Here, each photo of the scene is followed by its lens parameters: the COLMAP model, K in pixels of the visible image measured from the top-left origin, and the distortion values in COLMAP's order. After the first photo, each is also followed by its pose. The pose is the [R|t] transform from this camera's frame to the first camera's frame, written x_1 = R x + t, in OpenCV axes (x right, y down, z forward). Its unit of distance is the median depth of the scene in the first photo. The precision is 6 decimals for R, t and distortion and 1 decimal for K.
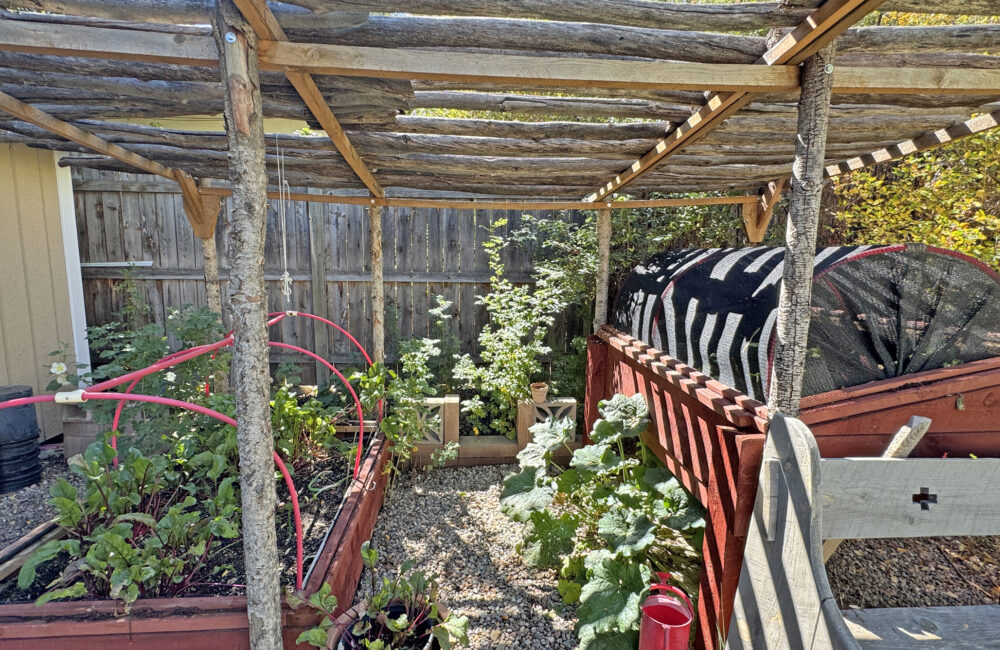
lens RADIAL K [[490.3, 0, 497.0], [0, 490.3, 319.6], [0, 0, 1]] dist [-0.004442, -0.000227]
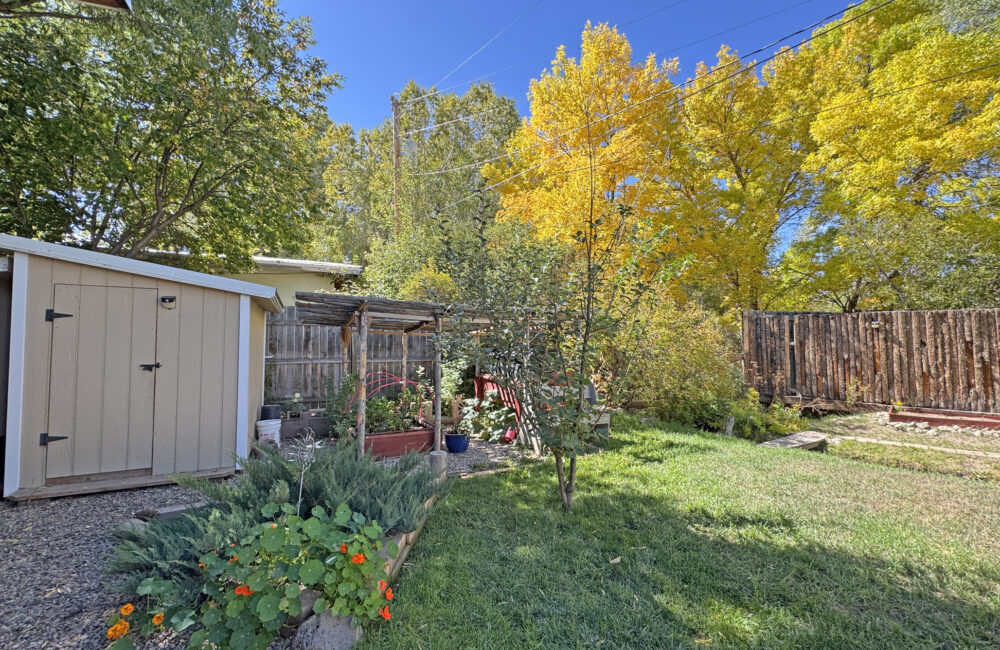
lens RADIAL K [[400.4, 0, 498.2], [0, 400.4, 322.9], [0, 0, 1]] dist [-0.002259, 0.000509]
pose [[0.925373, 0.005115, 0.379022, -0.598024], [0.062709, 0.984066, -0.166381, 0.121506], [-0.373834, 0.177733, 0.910307, -1.314053]]
